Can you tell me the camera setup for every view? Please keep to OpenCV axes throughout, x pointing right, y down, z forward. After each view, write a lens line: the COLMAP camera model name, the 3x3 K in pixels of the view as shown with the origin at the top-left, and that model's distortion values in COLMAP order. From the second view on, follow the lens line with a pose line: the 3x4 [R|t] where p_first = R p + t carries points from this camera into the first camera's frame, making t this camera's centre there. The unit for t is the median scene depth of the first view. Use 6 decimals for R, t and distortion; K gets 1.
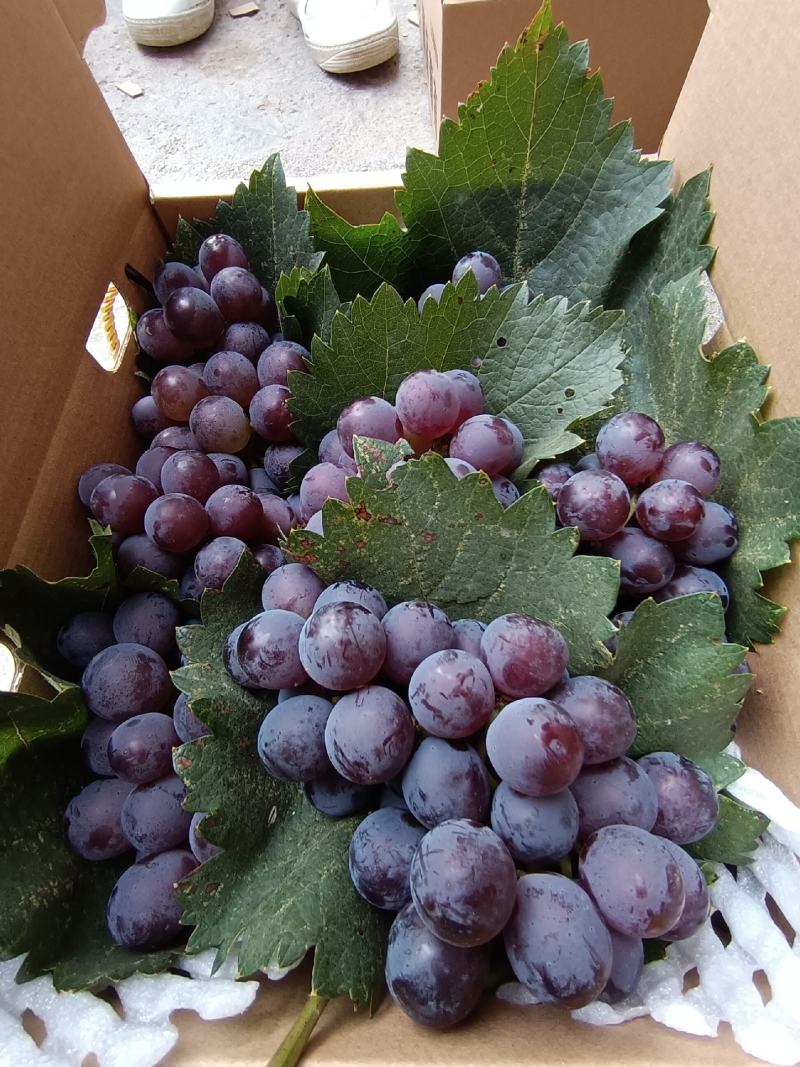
lens RADIAL K [[508.0, 0, 400.0], [0, 508.0, 533.5], [0, 0, 1]] dist [-0.002080, -0.000603]
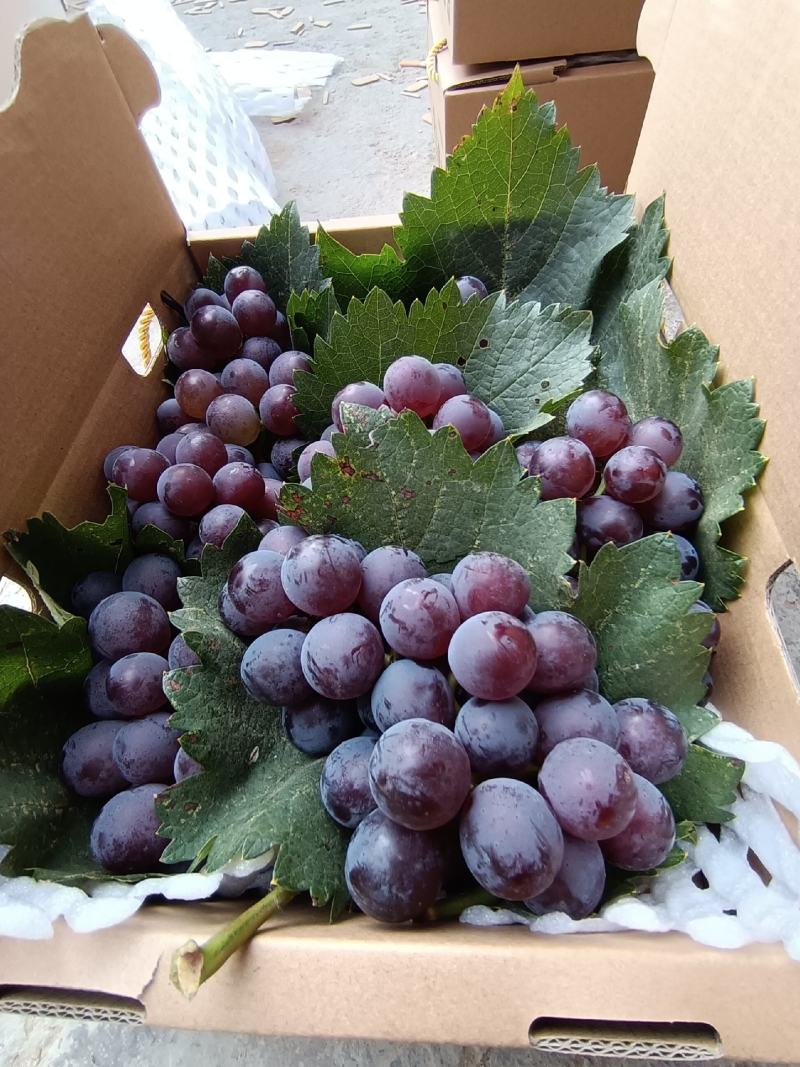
lens RADIAL K [[508.0, 0, 400.0], [0, 508.0, 533.5], [0, 0, 1]] dist [-0.002080, -0.000603]
pose [[0.998748, 0.007255, -0.049490, 0.094953], [-0.013682, 0.991315, -0.130792, 0.236668], [0.048111, 0.131305, 0.990174, -0.076510]]
